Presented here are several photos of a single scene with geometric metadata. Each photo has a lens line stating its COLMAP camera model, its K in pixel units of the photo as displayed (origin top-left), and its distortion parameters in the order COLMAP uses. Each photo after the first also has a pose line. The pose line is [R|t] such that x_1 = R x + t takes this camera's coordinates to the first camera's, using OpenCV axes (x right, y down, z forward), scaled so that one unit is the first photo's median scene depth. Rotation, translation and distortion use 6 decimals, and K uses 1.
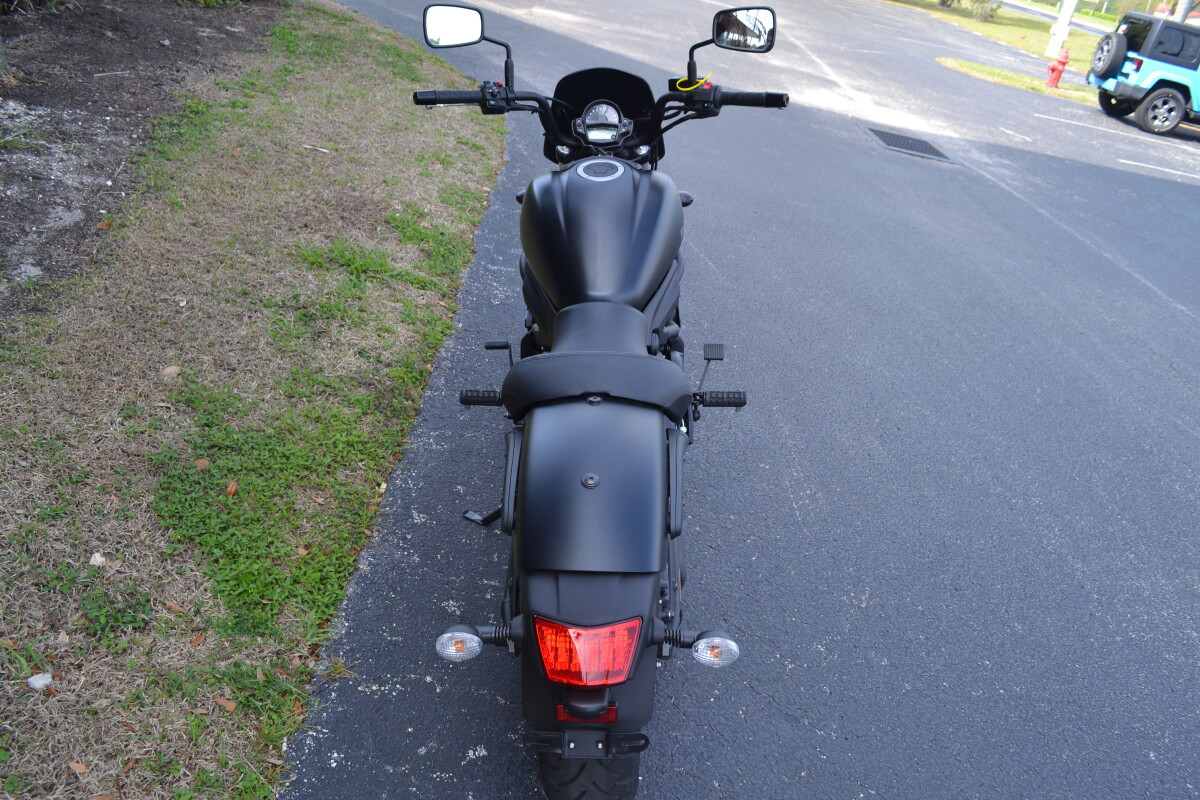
lens RADIAL K [[942.0, 0, 600.0], [0, 942.0, 400.0], [0, 0, 1]] dist [-0.074962, 0.002298]
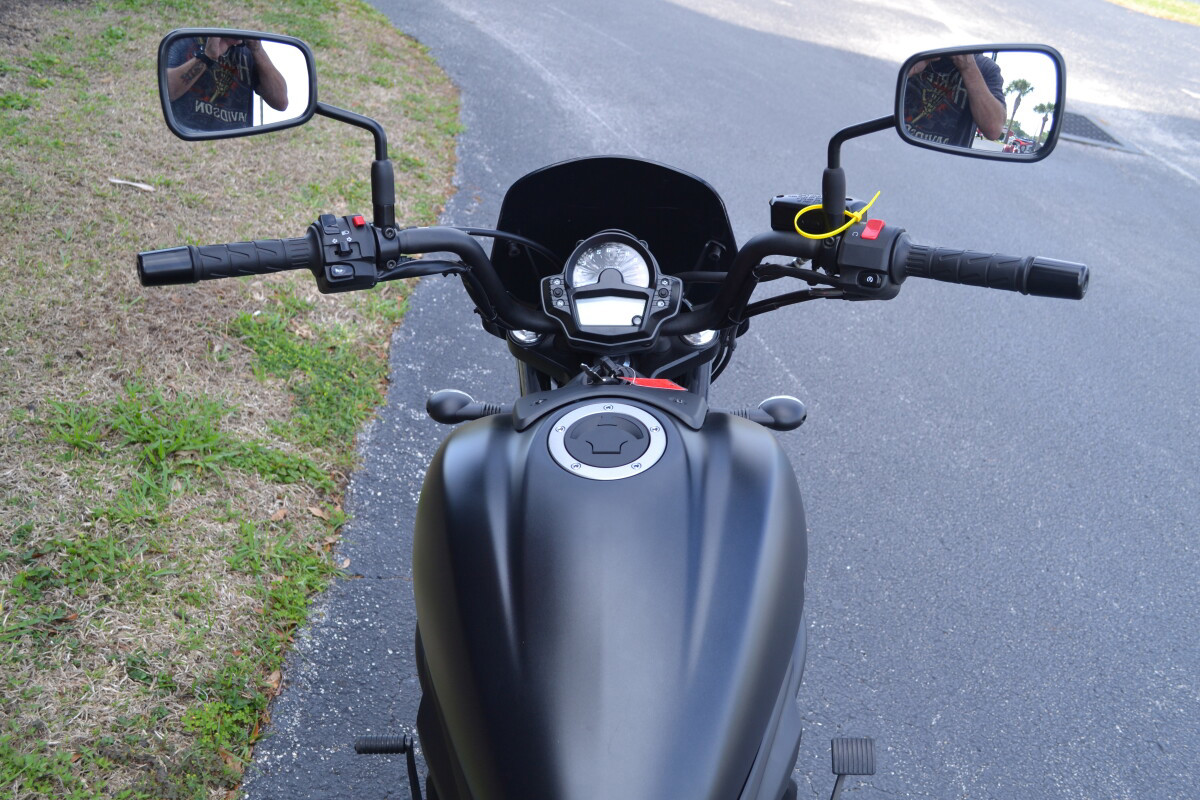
lens RADIAL K [[1232.3, 0, 600.0], [0, 1232.3, 400.0], [0, 0, 1]] dist [-0.051835, 0.005880]
pose [[0.999980, -0.000500, -0.006272, 0.000515], [0.000401, 0.999875, -0.015808, -0.148889], [0.006279, 0.015805, 0.999855, 0.275229]]
